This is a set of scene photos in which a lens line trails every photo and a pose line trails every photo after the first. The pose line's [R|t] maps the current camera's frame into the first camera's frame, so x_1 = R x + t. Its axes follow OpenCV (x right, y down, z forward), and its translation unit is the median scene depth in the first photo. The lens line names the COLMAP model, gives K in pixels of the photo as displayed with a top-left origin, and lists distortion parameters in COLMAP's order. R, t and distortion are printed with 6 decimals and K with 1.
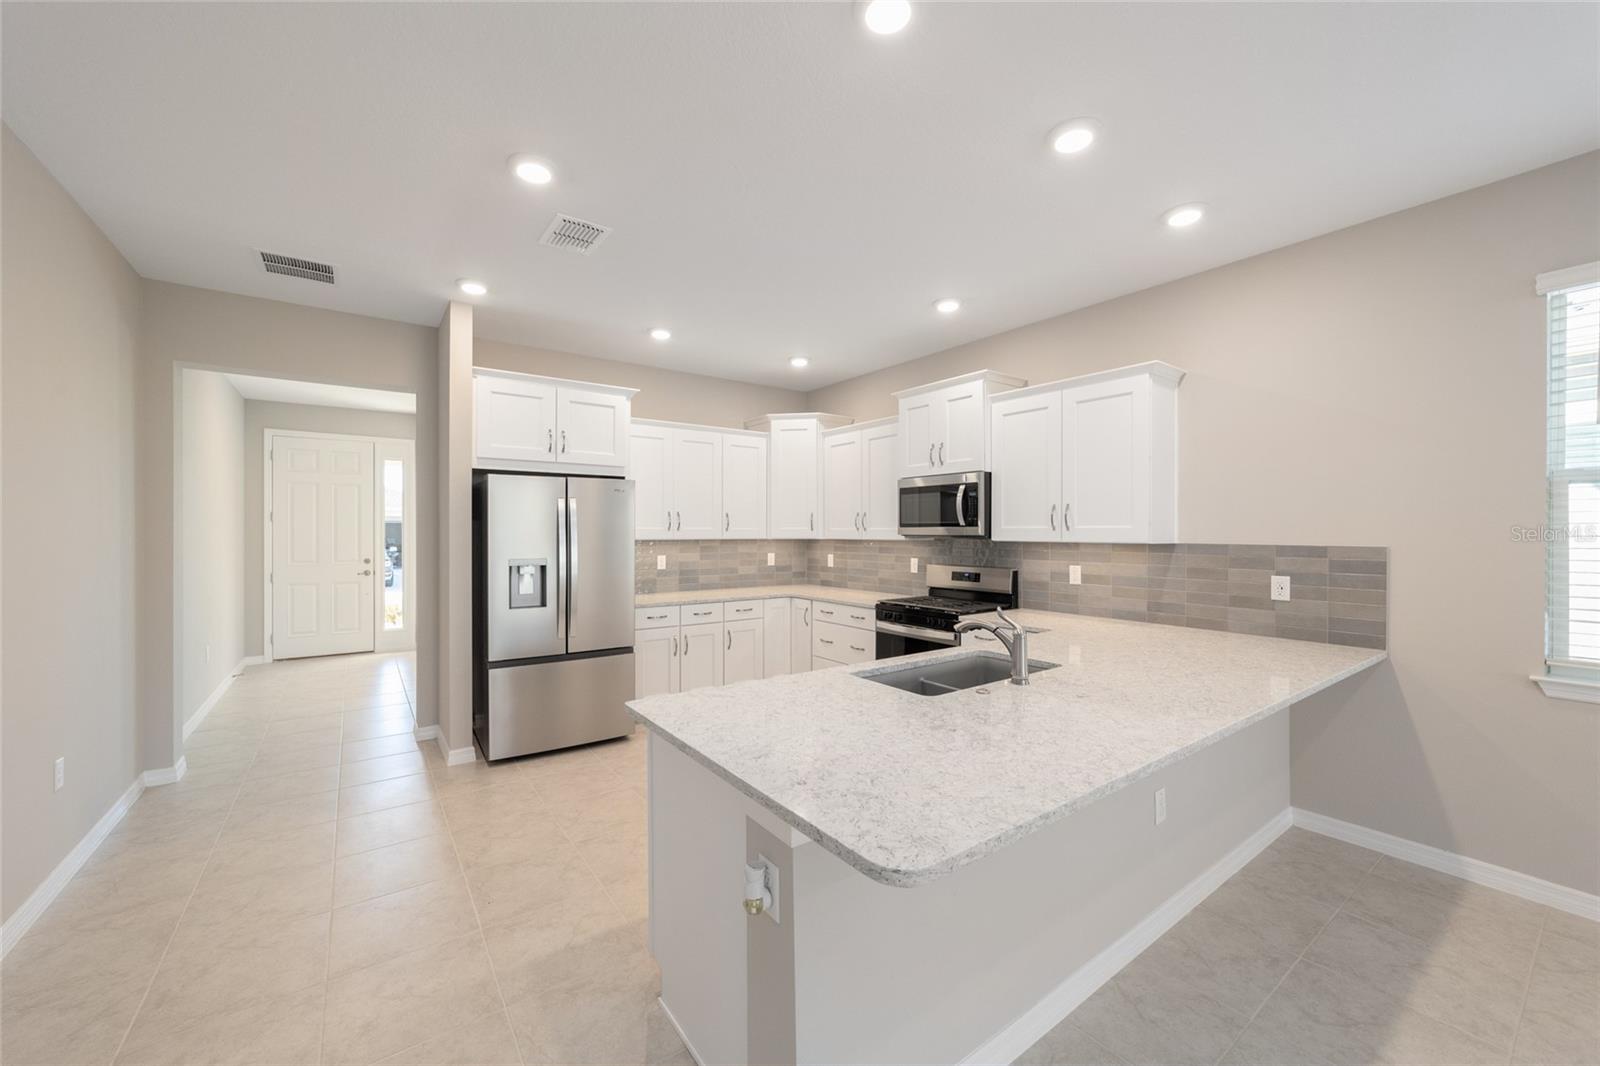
lens RADIAL K [[611.8, 0, 789.3], [0, 611.8, 532.8], [0, 0, 1]] dist [-0.002796, 0.002598]
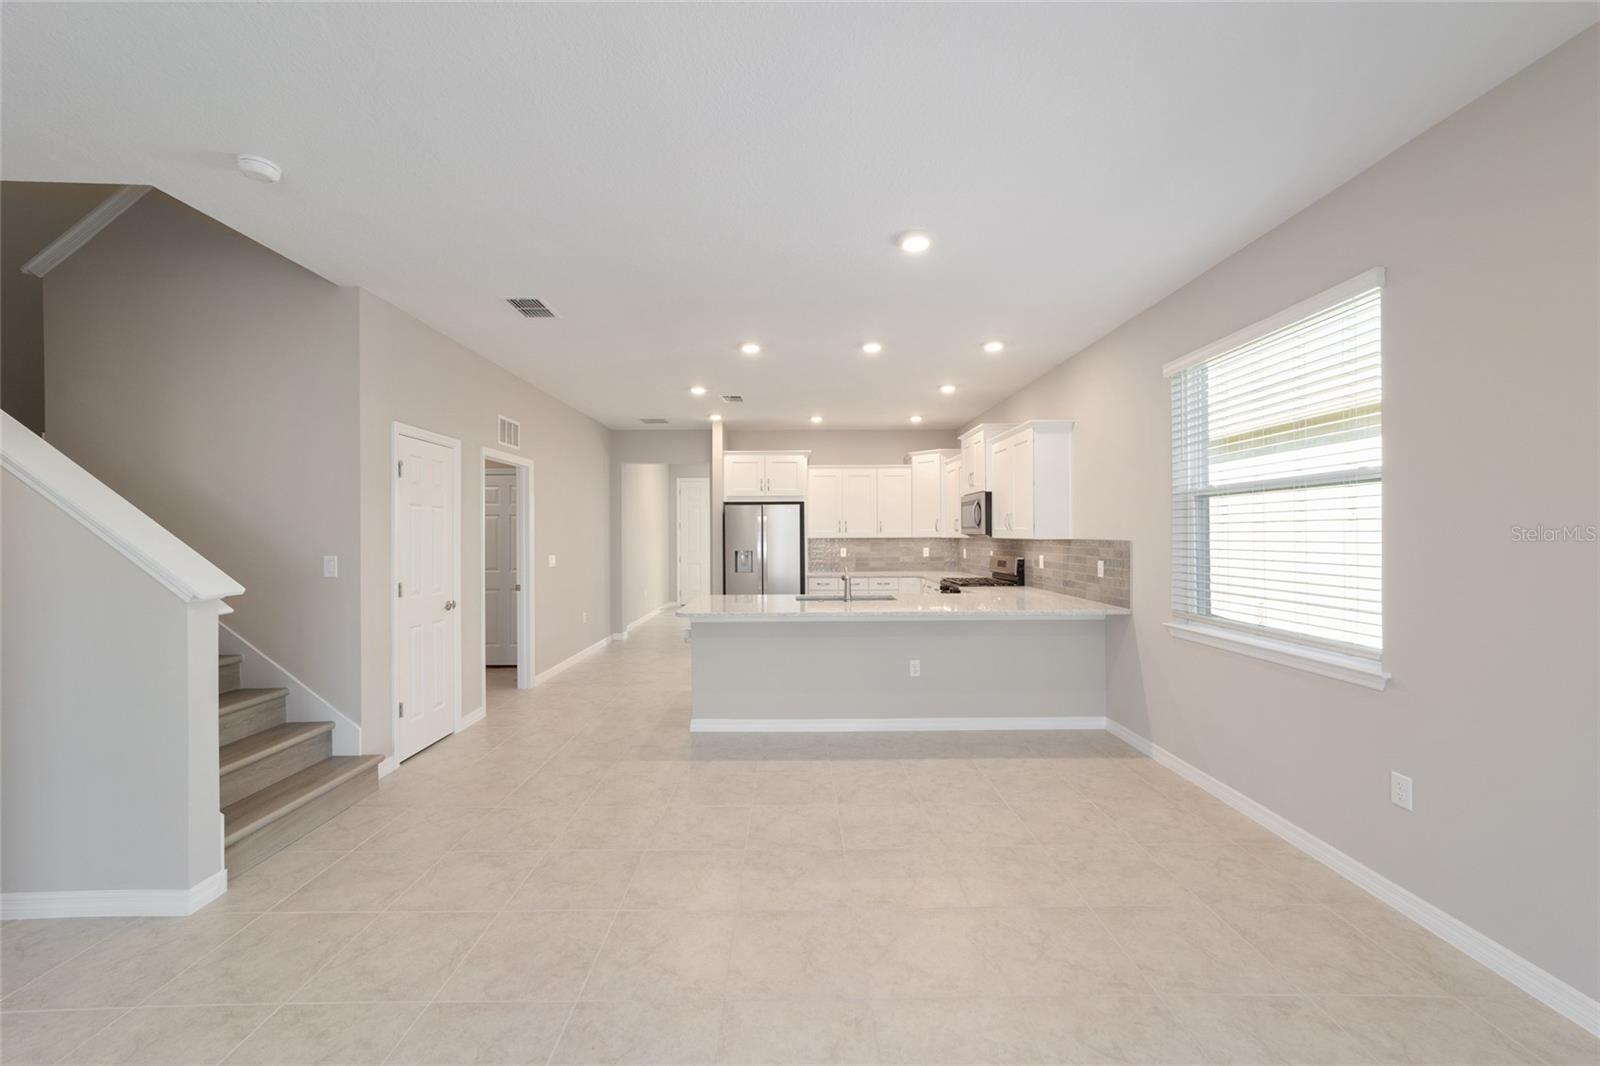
lens RADIAL K [[611.8, 0, 793.2], [0, 611.8, 530.3], [0, 0, 1]] dist [-0.002796, 0.002598]
pose [[0.815930, -0.008458, -0.578089, 0.712183], [0.004991, 0.999959, -0.007587, 0.002910], [0.578129, 0.003305, 0.815939, -0.432845]]
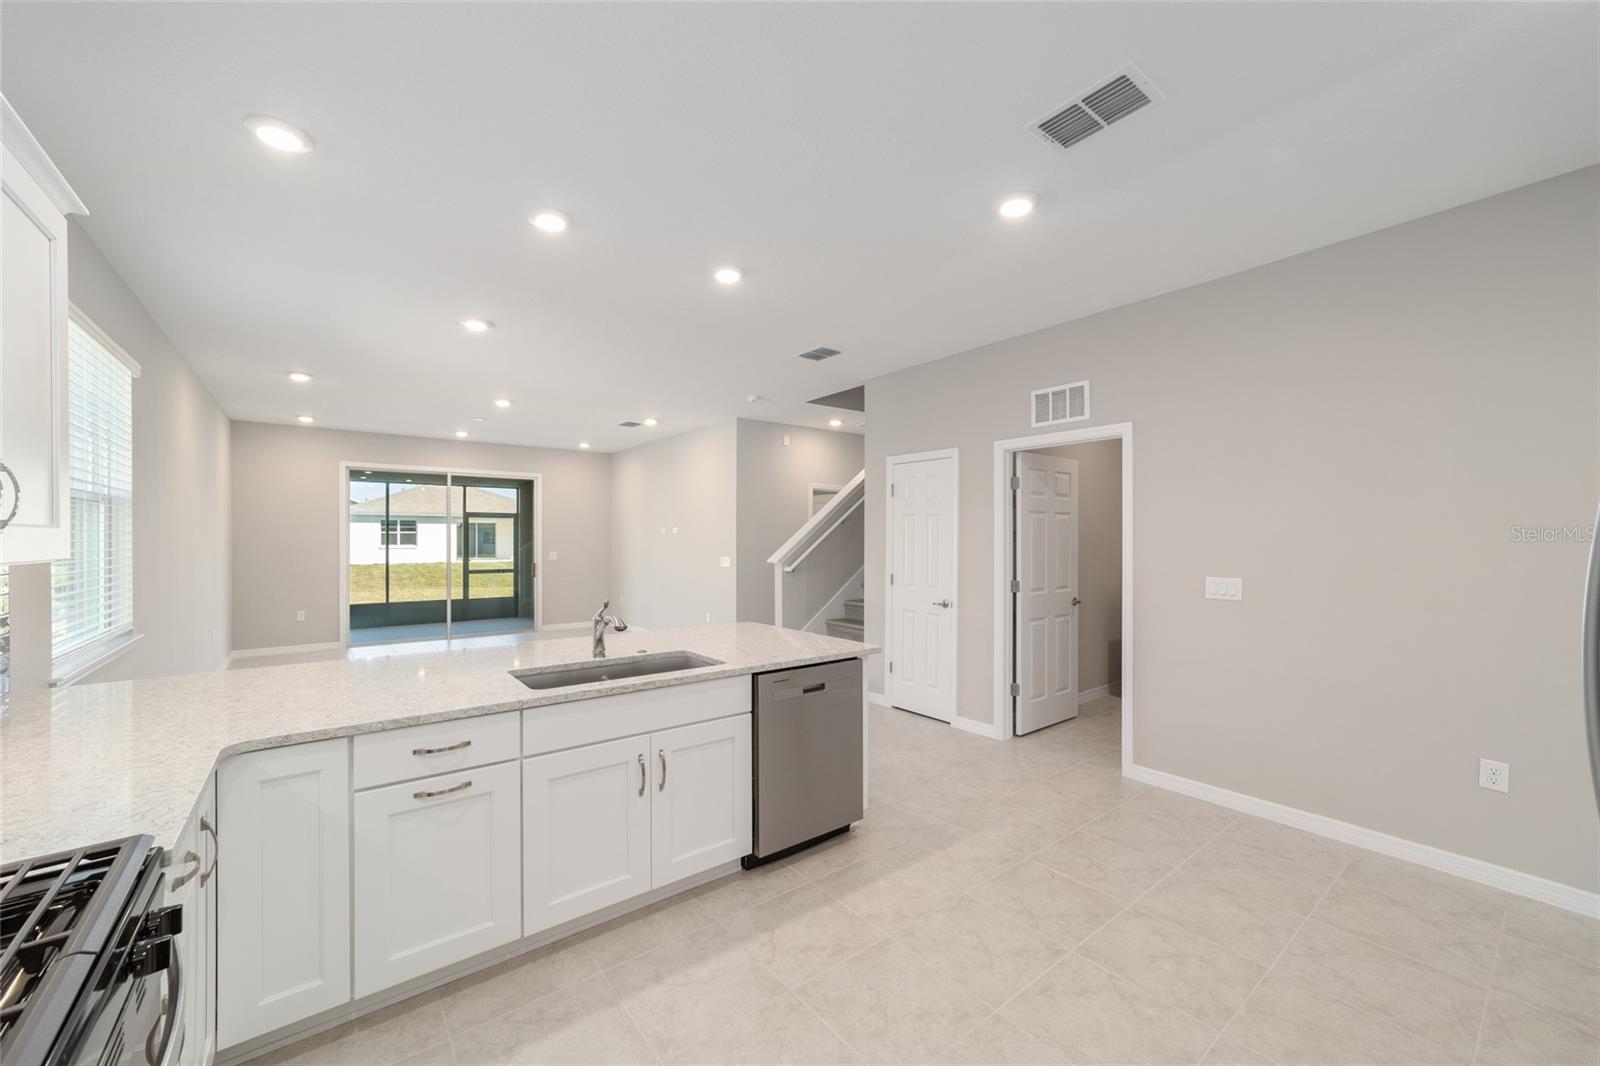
lens RADIAL K [[611.8, 0, 802.8], [0, 611.8, 533.1], [0, 0, 1]] dist [-0.002796, 0.002598]
pose [[-0.998594, -0.005170, -0.052750, -0.002872], [-0.004794, 0.999962, -0.007261, -0.001281], [0.052786, -0.006998, -0.998581, 1.113891]]
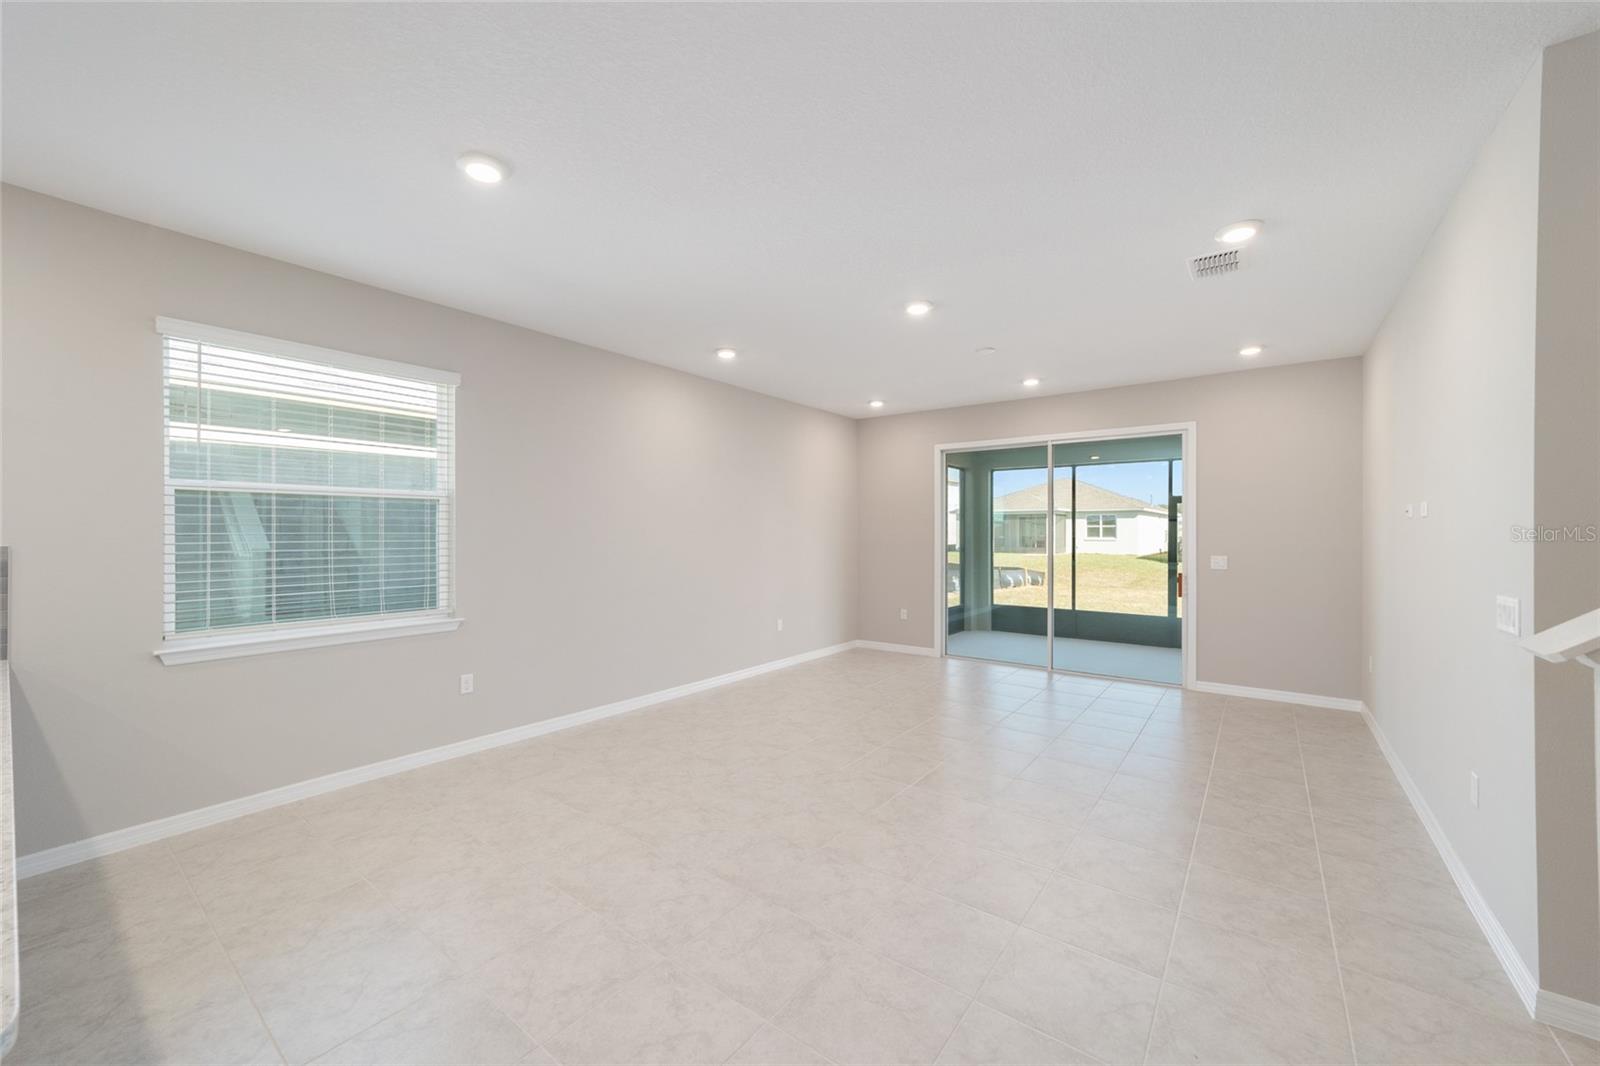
lens RADIAL K [[611.8, 0, 802.0], [0, 611.8, 531.1], [0, 0, 1]] dist [-0.002796, 0.002598]
pose [[-0.303144, 0.003616, 0.952938, -0.156443], [0.004317, 0.999988, -0.002421, 0.004270], [-0.952935, 0.003380, -0.303156, 0.086130]]
